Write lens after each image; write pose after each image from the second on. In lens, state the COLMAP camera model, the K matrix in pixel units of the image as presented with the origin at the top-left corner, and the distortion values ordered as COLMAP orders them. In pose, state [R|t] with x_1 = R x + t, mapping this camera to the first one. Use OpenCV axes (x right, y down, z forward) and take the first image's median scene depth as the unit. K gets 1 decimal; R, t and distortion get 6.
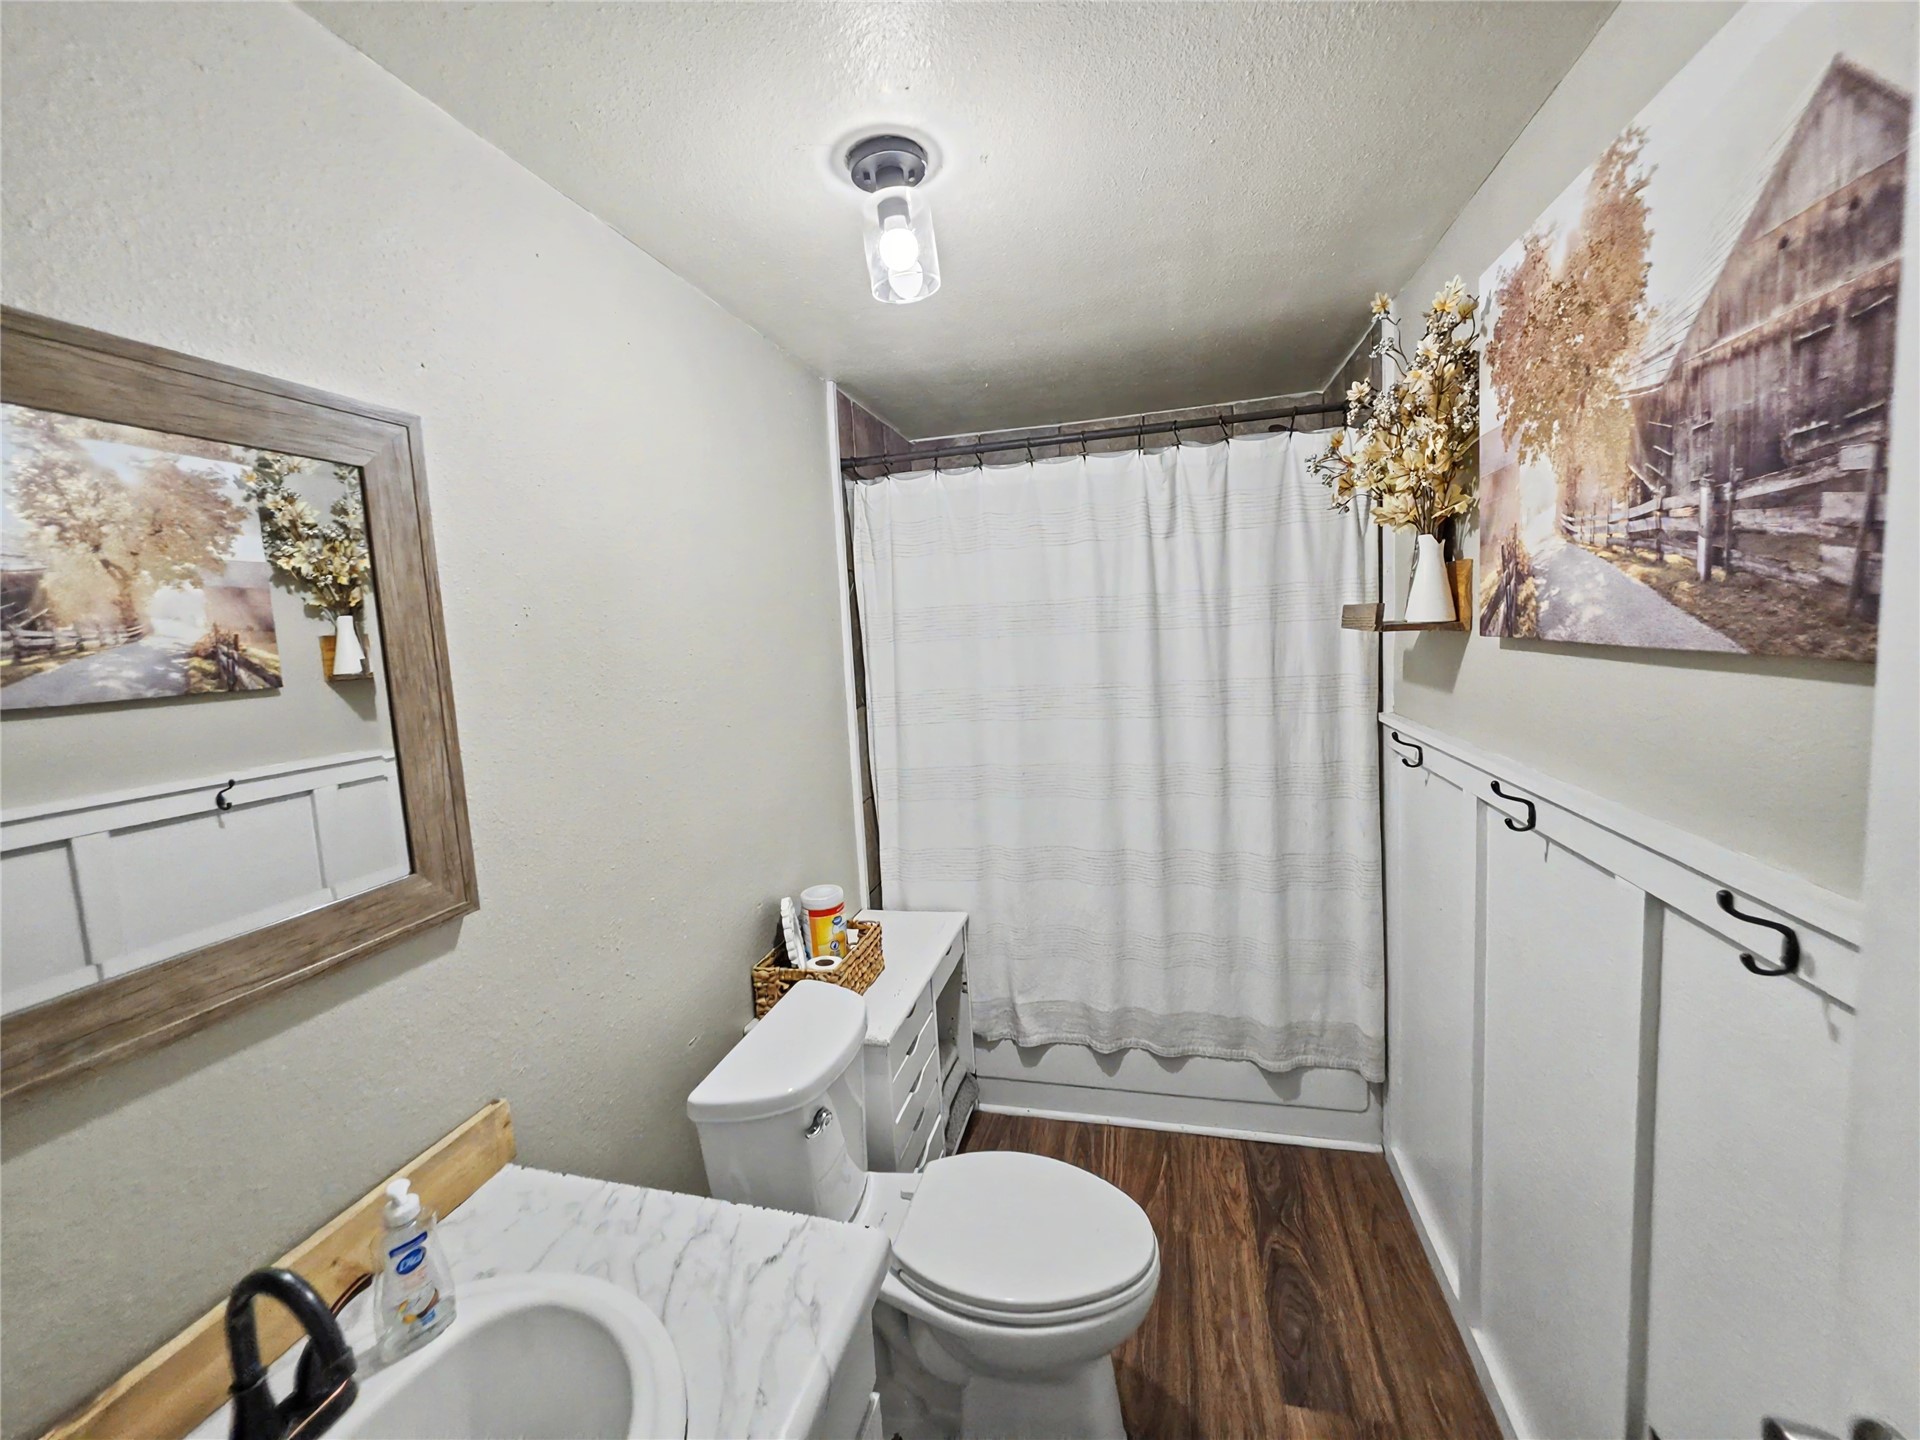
lens RADIAL K [[772.1, 0, 944.1], [0, 772.1, 710.3], [0, 0, 1]] dist [-0.007365, 0.001754]
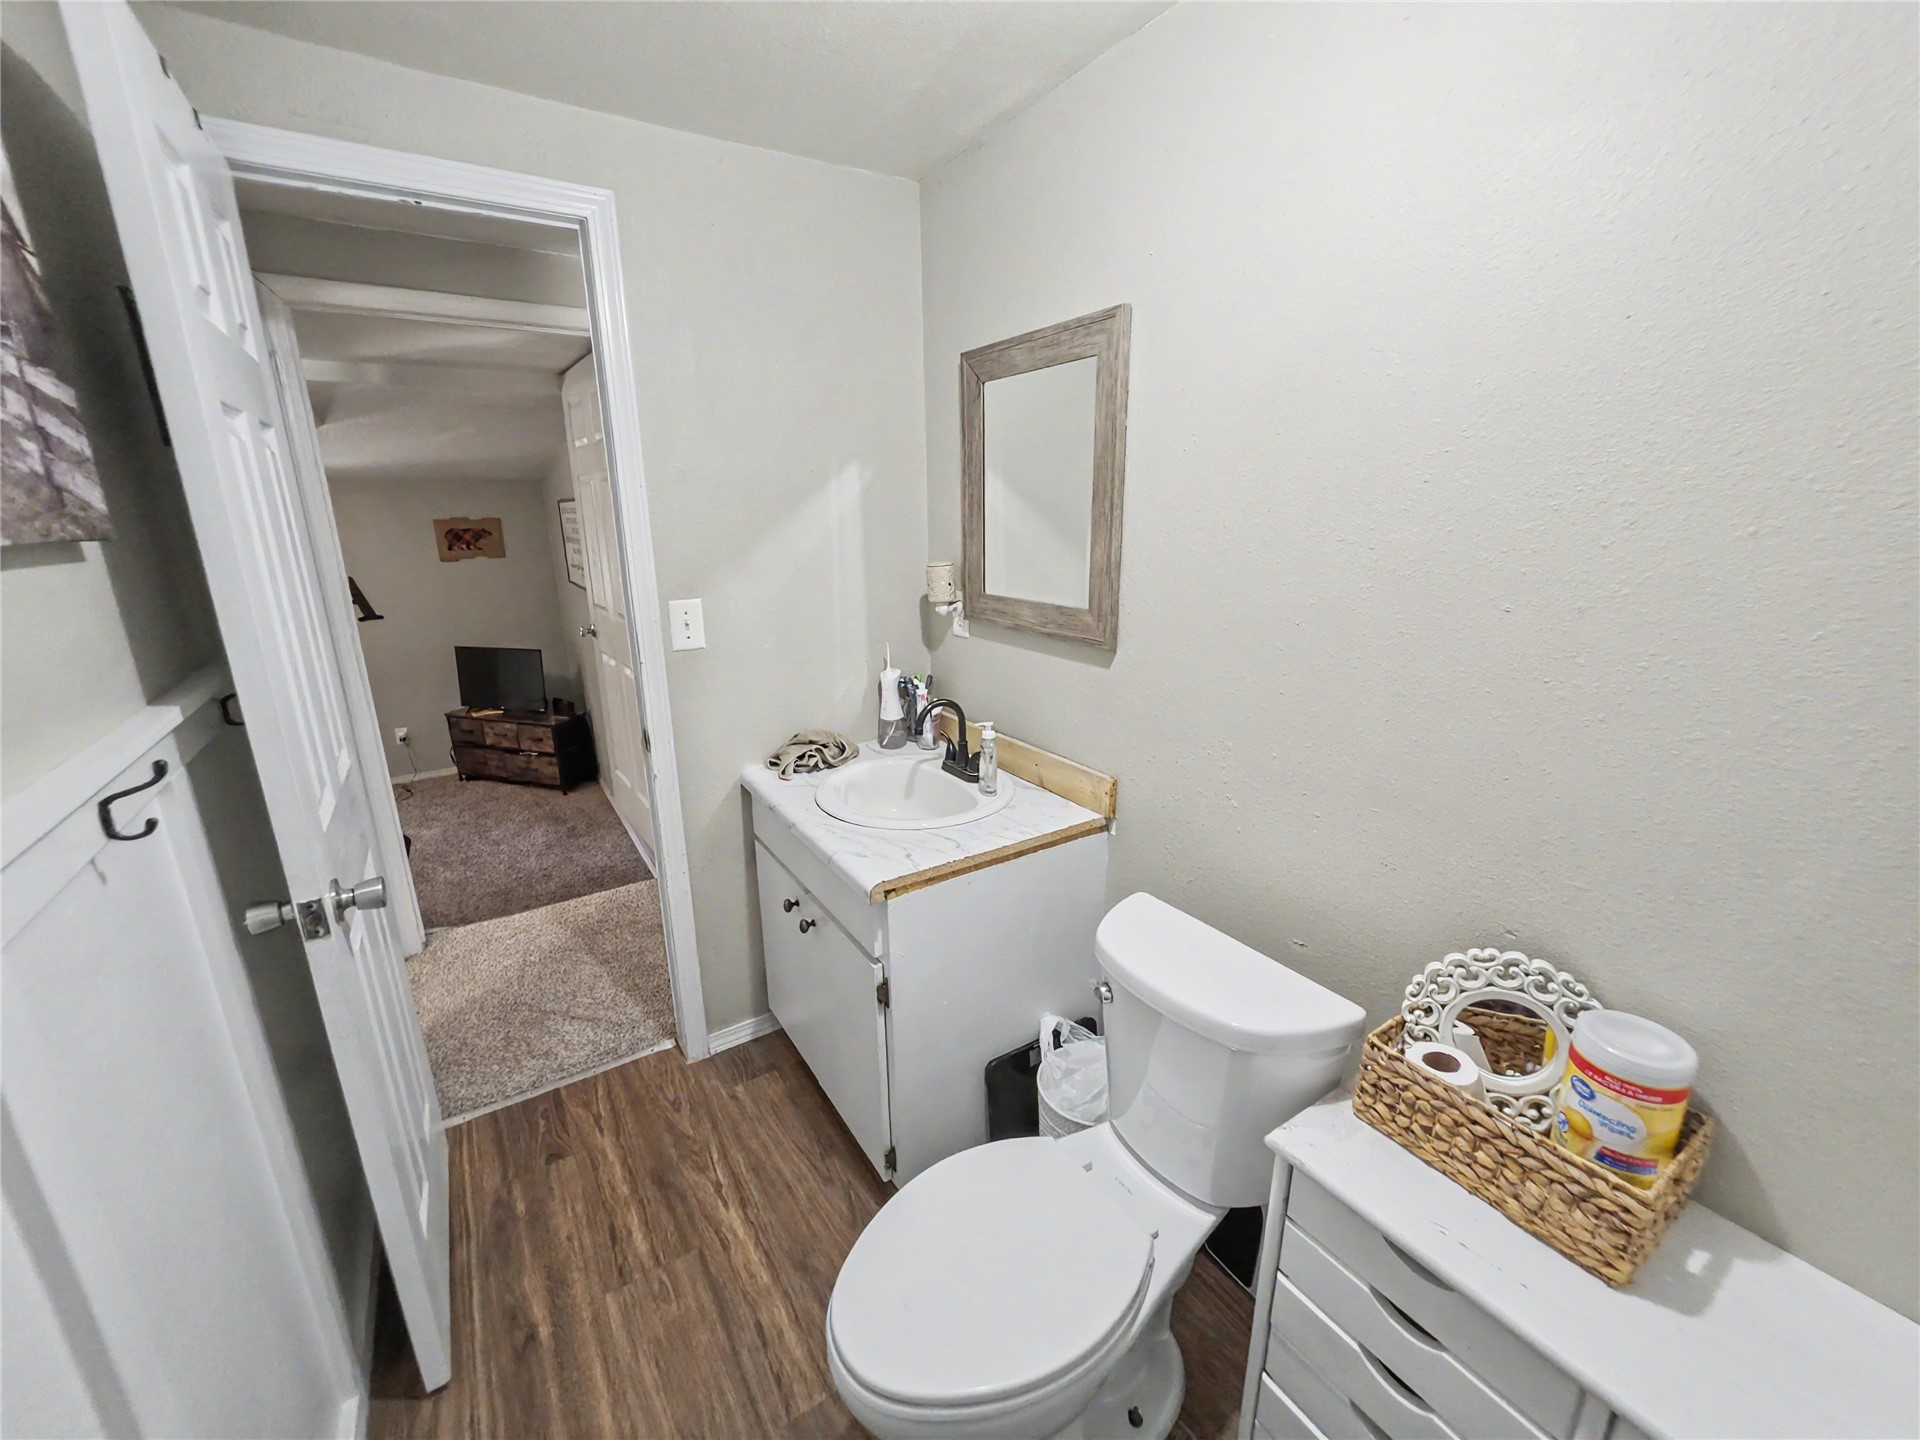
lens RADIAL K [[772.1, 0, 927.6], [0, 772.1, 709.0], [0, 0, 1]] dist [-0.007365, 0.001754]
pose [[-0.680349, 0.261529, -0.684637, 0.441685], [-0.018801, 0.927627, 0.373034, -0.120587], [0.732647, 0.266665, -0.626193, 1.067081]]
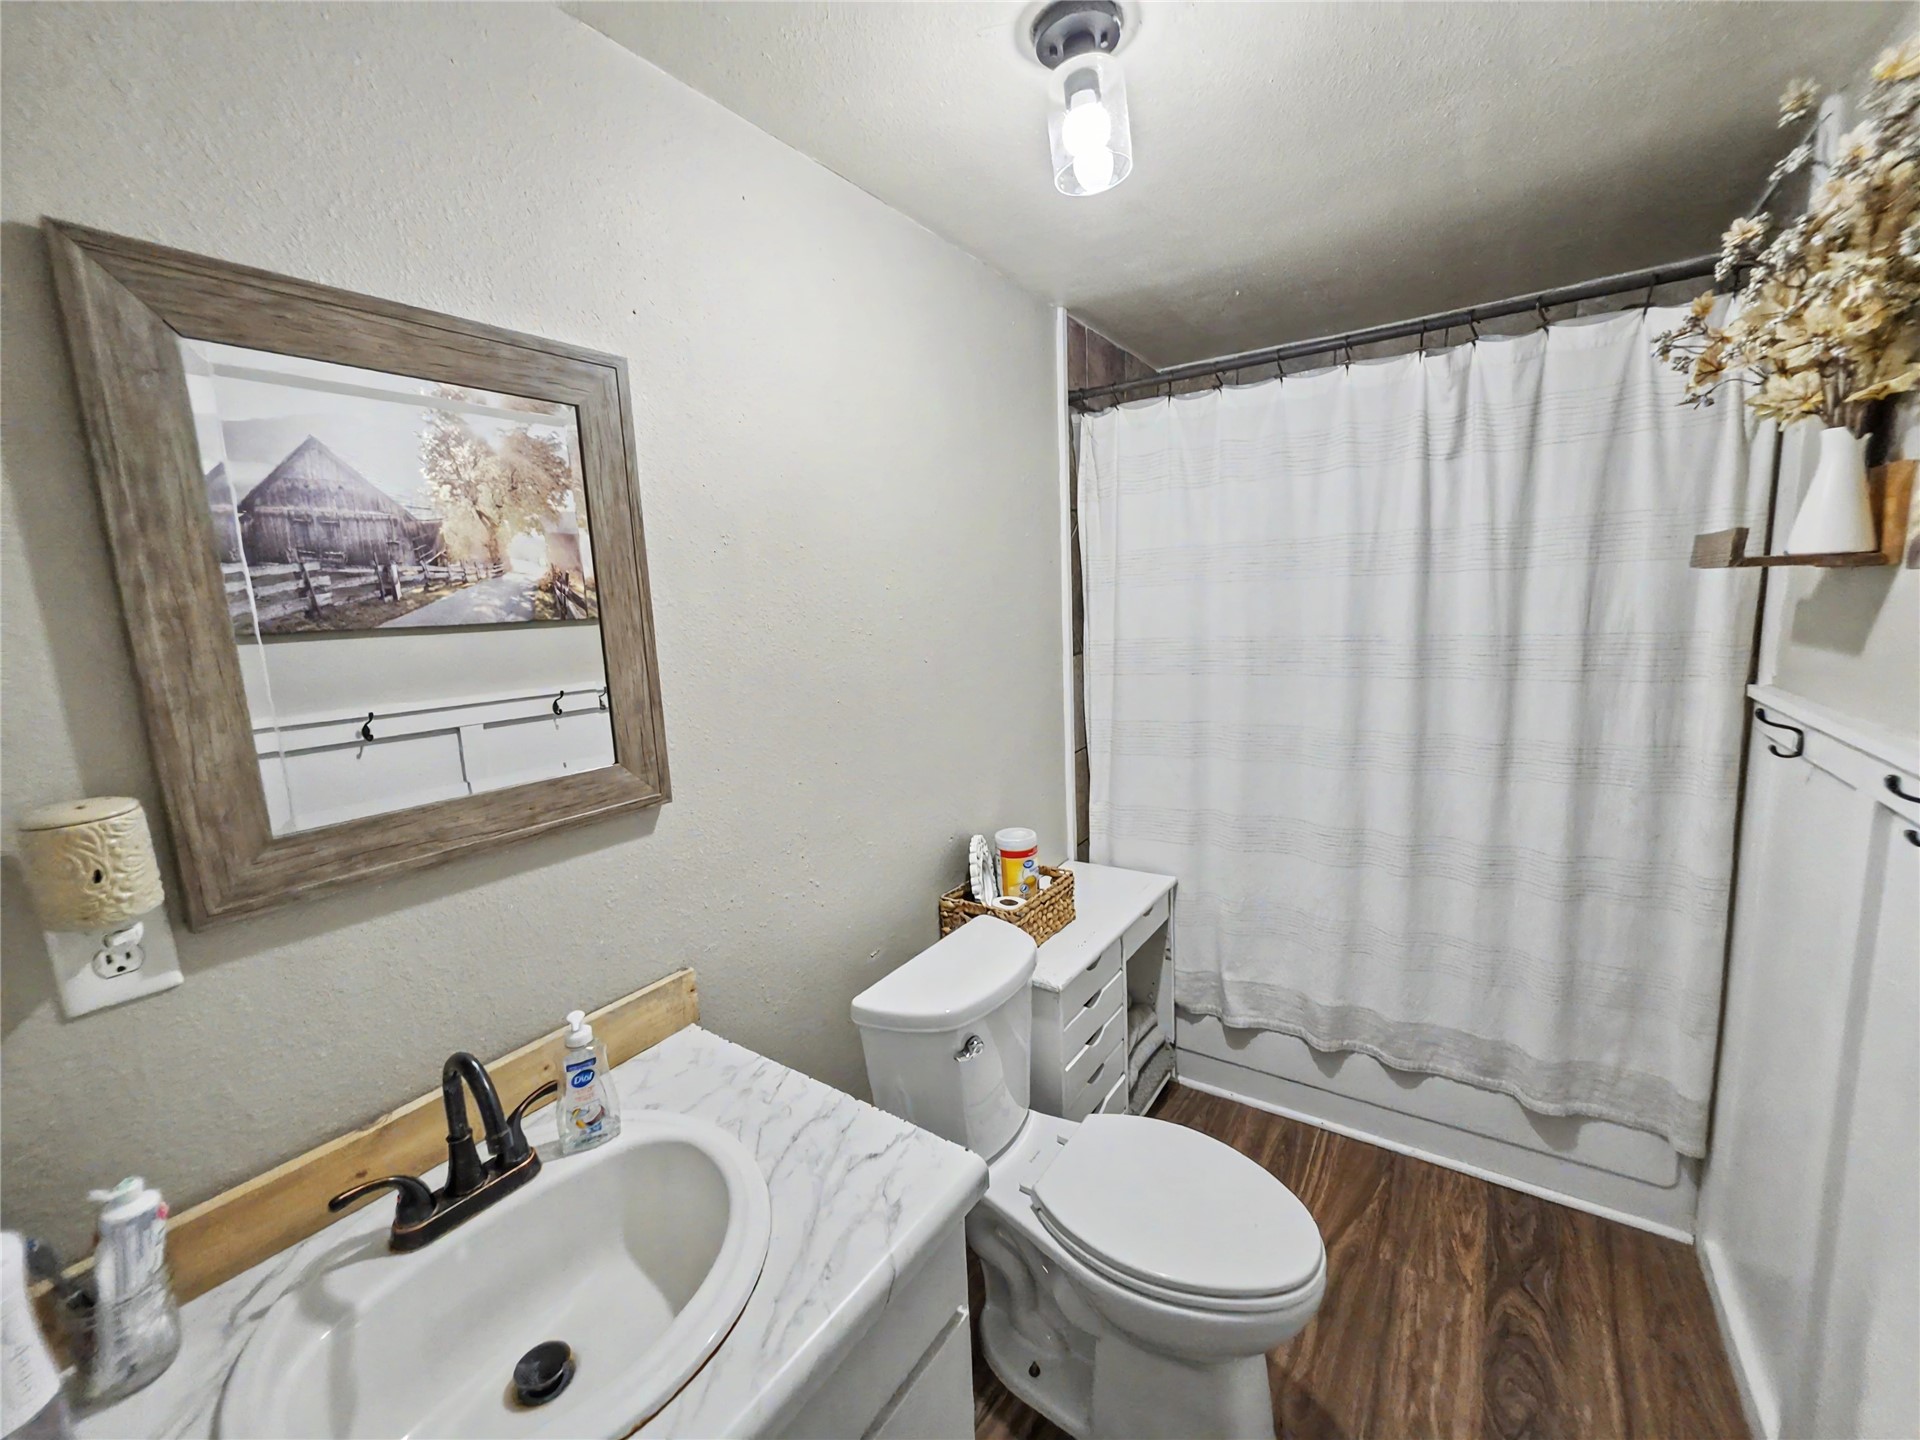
lens RADIAL K [[772.1, 0, 950.6], [0, 772.1, 722.2], [0, 0, 1]] dist [-0.007365, 0.001754]
pose [[0.941317, 0.068750, -0.330447, 0.095610], [-0.046407, 0.996100, 0.075043, 0.022284], [0.334318, -0.055304, 0.940836, 0.043032]]
